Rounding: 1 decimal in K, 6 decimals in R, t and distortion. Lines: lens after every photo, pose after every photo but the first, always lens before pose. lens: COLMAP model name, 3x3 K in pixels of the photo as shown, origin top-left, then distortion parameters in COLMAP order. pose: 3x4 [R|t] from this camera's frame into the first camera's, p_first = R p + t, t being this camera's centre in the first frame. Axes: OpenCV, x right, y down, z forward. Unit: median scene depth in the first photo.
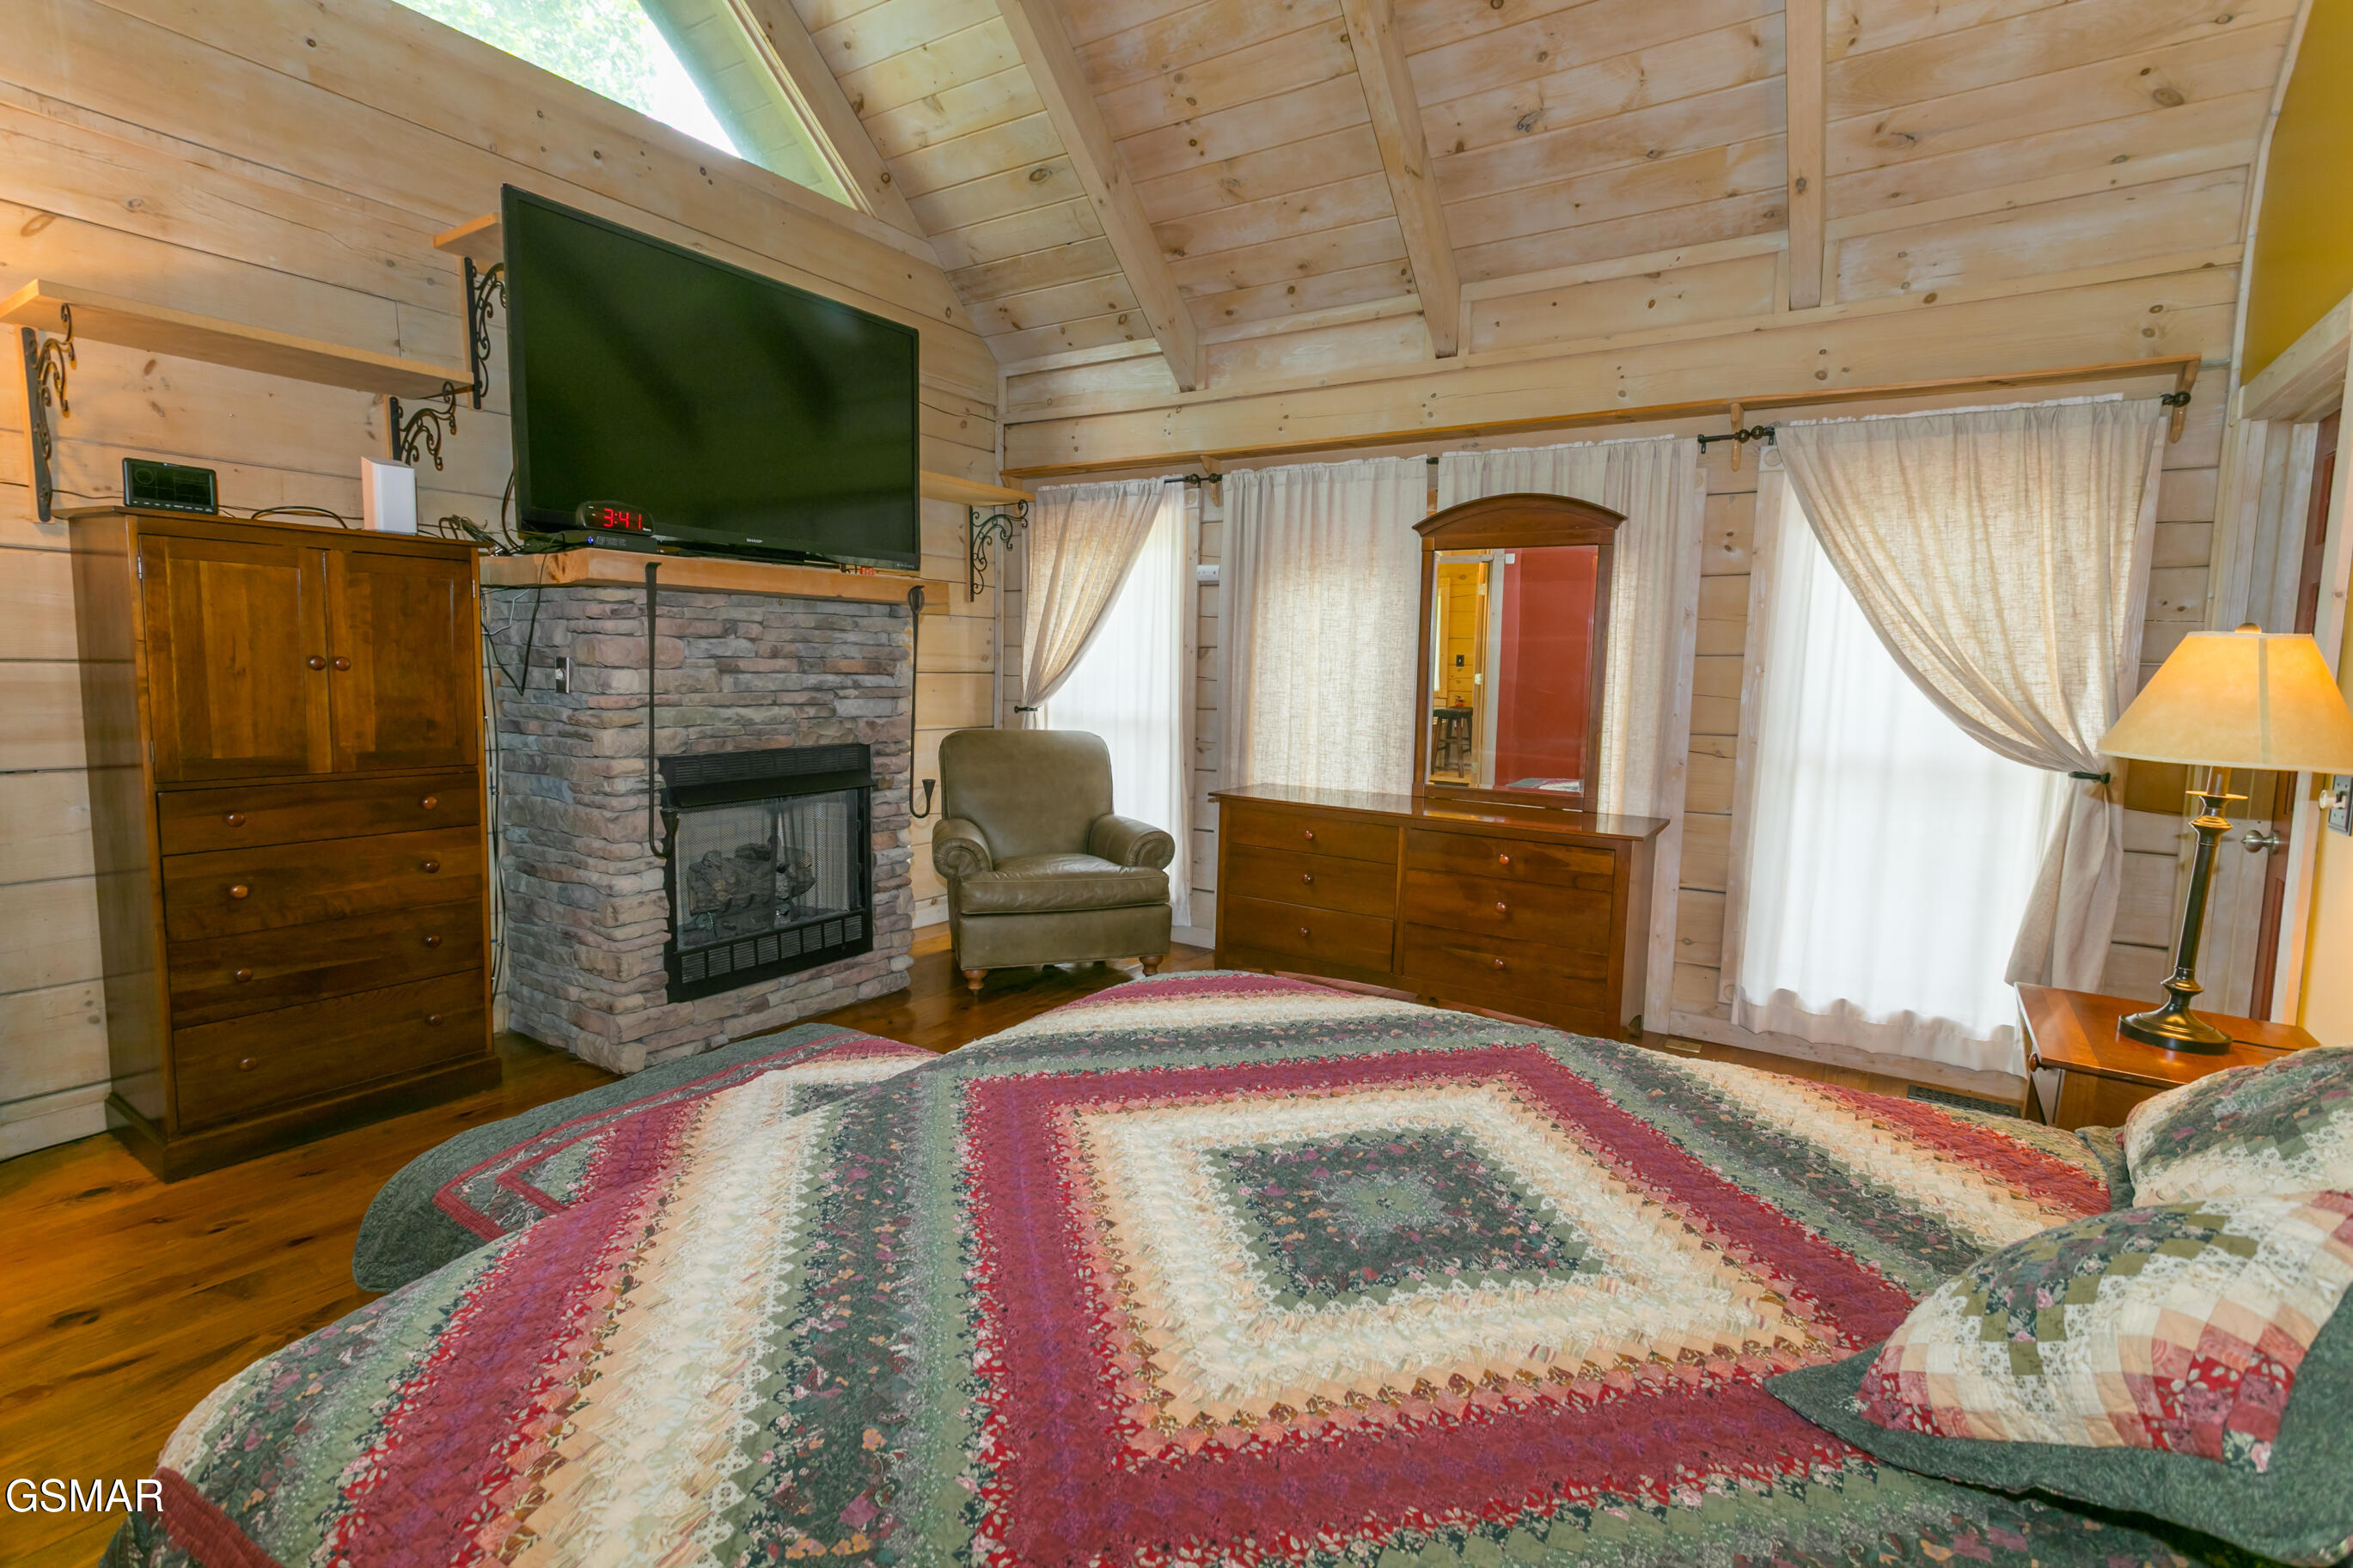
lens RADIAL K [[1108.8, 0, 1170.9], [0, 1108.8, 780.7], [0, 0, 1]] dist [0.000055, 0.003132]
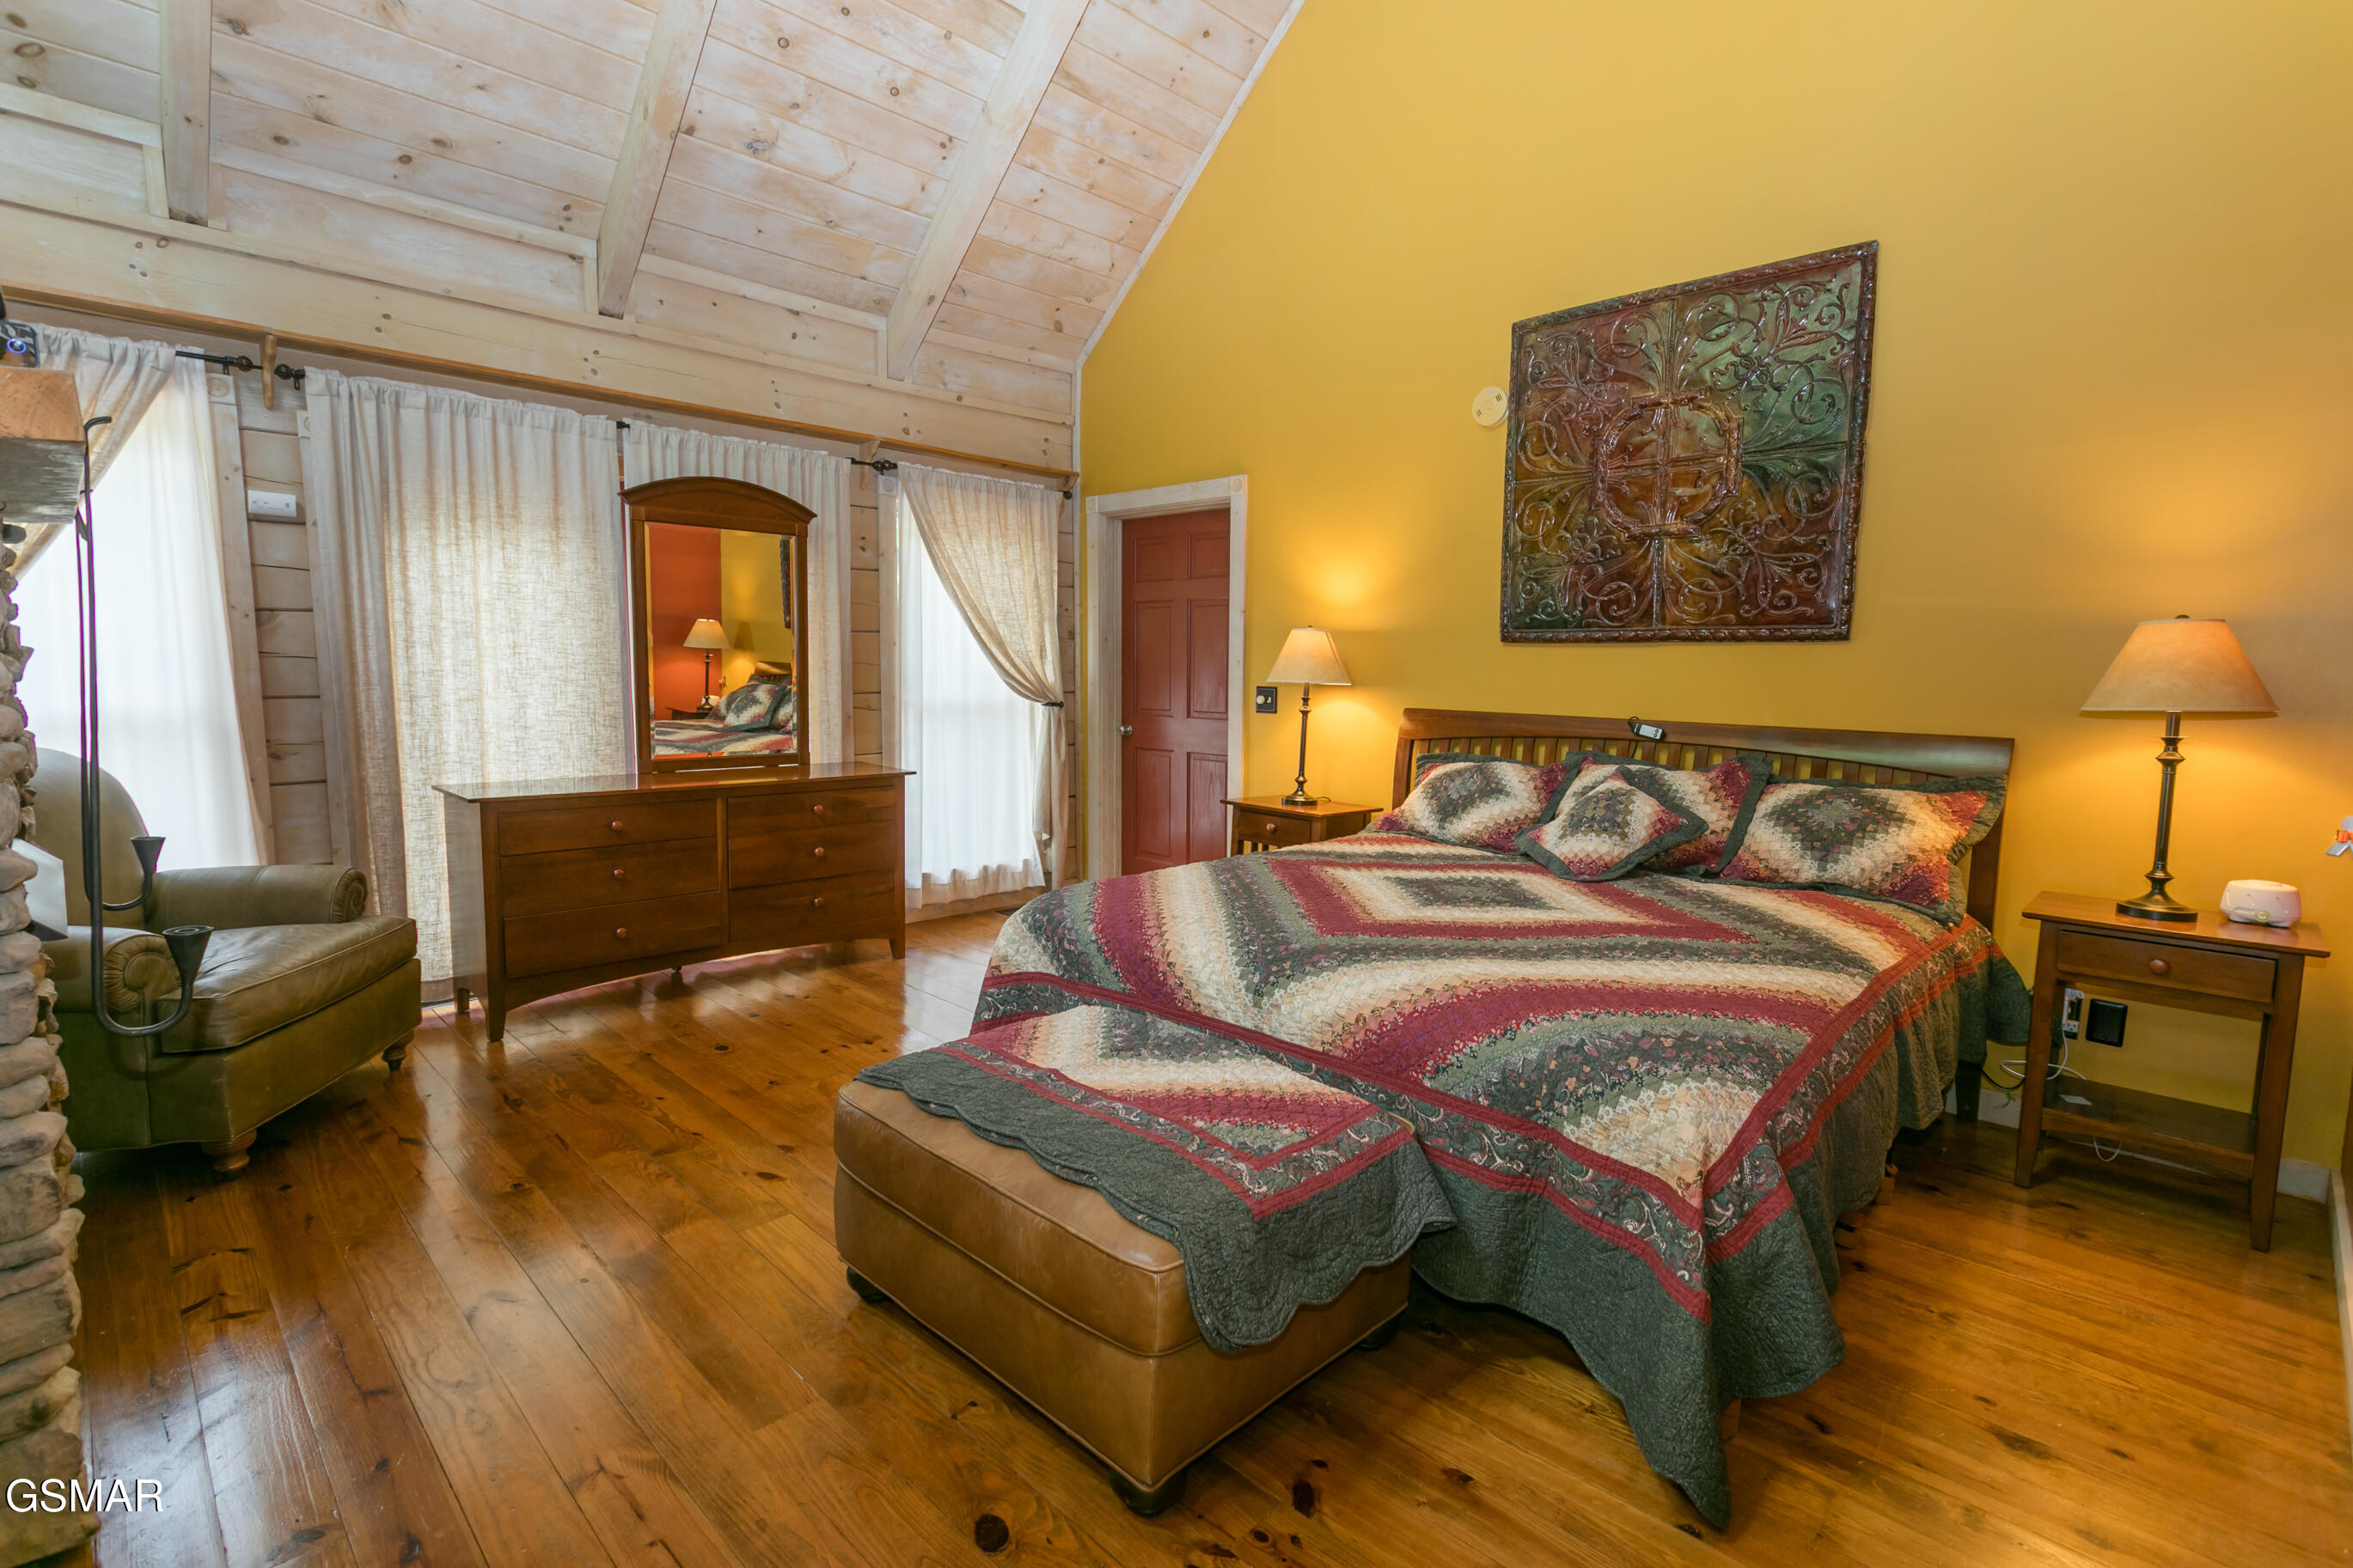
lens RADIAL K [[1108.8, 0, 1170.9], [0, 1108.8, 780.7], [0, 0, 1]] dist [0.000055, 0.003132]
pose [[0.195182, -0.121088, 0.973263, -0.697499], [0.095425, 0.989986, 0.104032, -0.040316], [-0.976114, 0.072568, 0.204782, 0.387682]]
